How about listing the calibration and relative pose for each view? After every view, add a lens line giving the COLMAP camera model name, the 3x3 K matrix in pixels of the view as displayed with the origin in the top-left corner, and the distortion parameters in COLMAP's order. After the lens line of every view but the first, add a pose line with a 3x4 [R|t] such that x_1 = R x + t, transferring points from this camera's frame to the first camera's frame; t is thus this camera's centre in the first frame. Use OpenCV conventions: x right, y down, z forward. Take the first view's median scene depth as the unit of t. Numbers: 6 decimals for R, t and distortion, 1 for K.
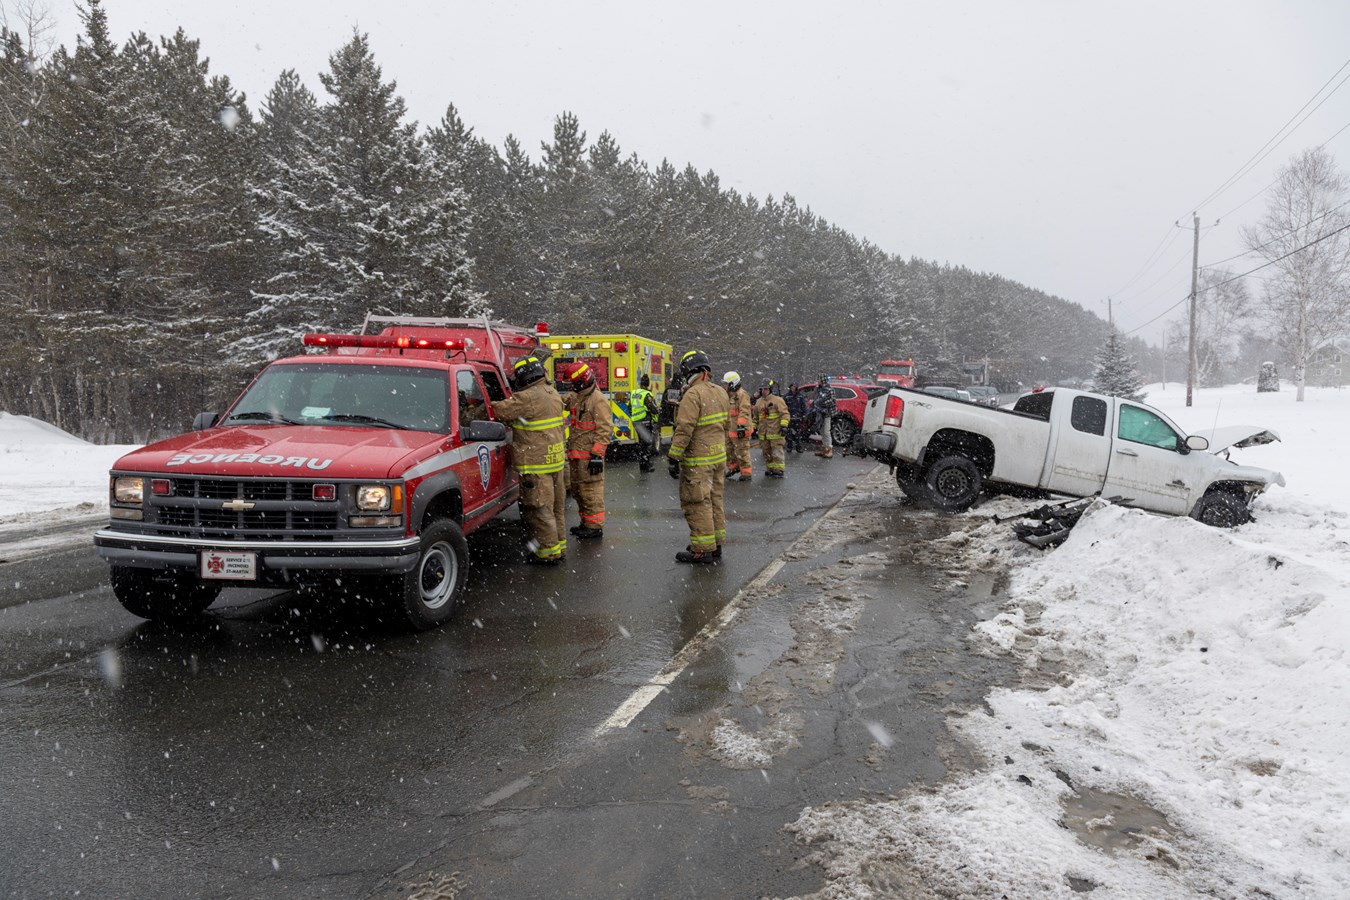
lens RADIAL K [[898.1, 0, 675.0], [0, 898.1, 450.0], [0, 0, 1]] dist [0.003697, -0.001356]
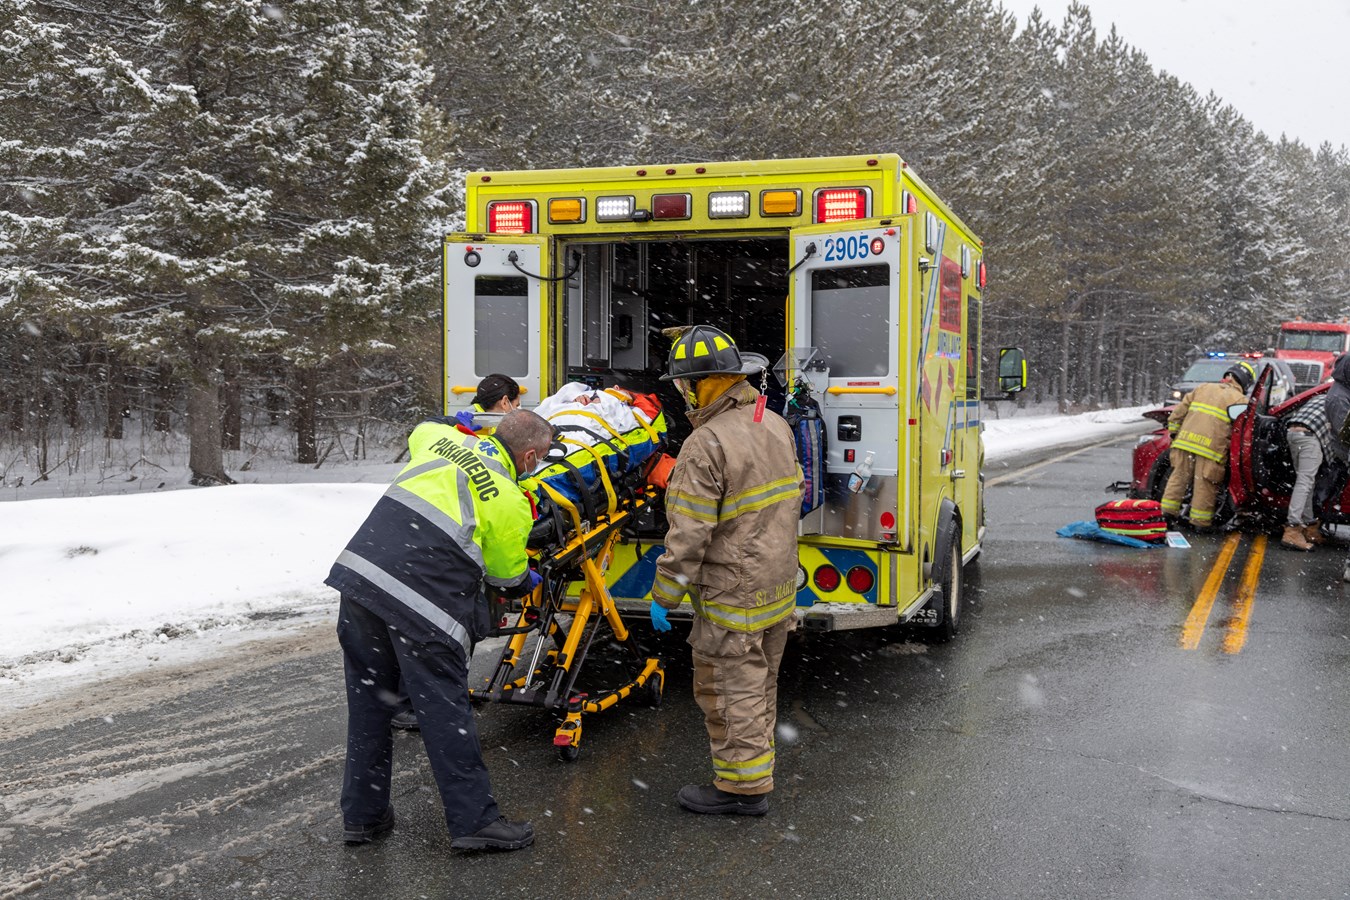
lens RADIAL K [[1406.4, 0, 675.0], [0, 1406.4, 450.0], [0, 0, 1]] dist [0.011841, -0.001530]
pose [[0.994539, 0.015497, -0.103208, -0.038050], [-0.016701, 0.999802, -0.010810, -0.028074], [0.103021, 0.012475, 0.994601, 0.370818]]
